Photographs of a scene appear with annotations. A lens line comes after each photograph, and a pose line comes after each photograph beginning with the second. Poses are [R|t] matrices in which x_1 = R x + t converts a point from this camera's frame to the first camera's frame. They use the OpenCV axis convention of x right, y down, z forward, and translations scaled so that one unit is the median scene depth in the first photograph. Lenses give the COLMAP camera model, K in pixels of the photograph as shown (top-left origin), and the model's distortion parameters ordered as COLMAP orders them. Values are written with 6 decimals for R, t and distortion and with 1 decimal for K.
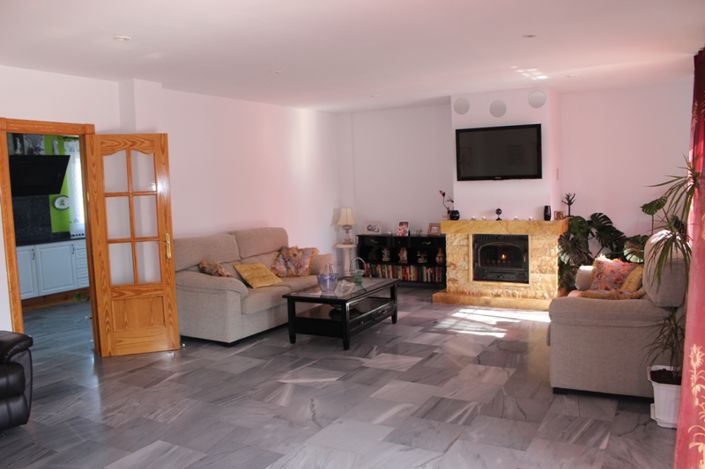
lens RADIAL K [[591.3, 0, 352.5], [0, 591.3, 234.5], [0, 0, 1]] dist [-0.147748, 0.132308]
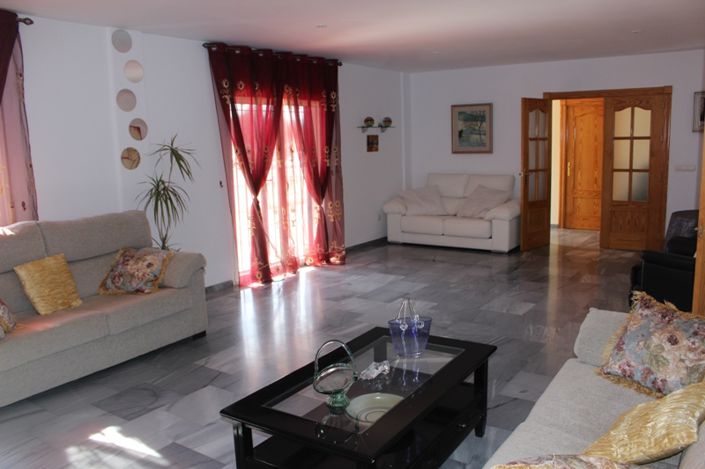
lens RADIAL K [[560.9, 0, 352.5], [0, 560.9, 234.5], [0, 0, 1]] dist [-0.214531, -0.000549]
pose [[-0.993584, 0.046113, 0.103271, -0.037963], [0.070188, 0.967403, 0.243322, -0.097820], [-0.088684, 0.249009, -0.964432, 1.186838]]
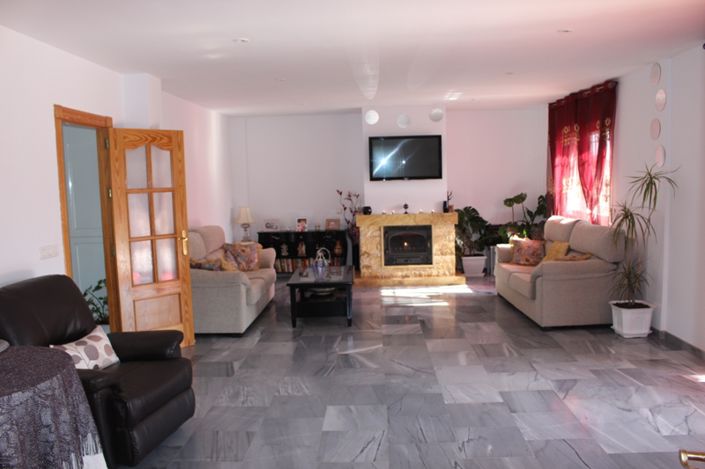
lens RADIAL K [[591.3, 0, 352.5], [0, 591.3, 234.5], [0, 0, 1]] dist [-0.147748, 0.132308]
pose [[0.883253, -0.036324, 0.467488, -0.423911], [0.040527, 0.999178, 0.001066, 0.012927], [-0.467142, 0.018004, 0.883999, -0.018475]]
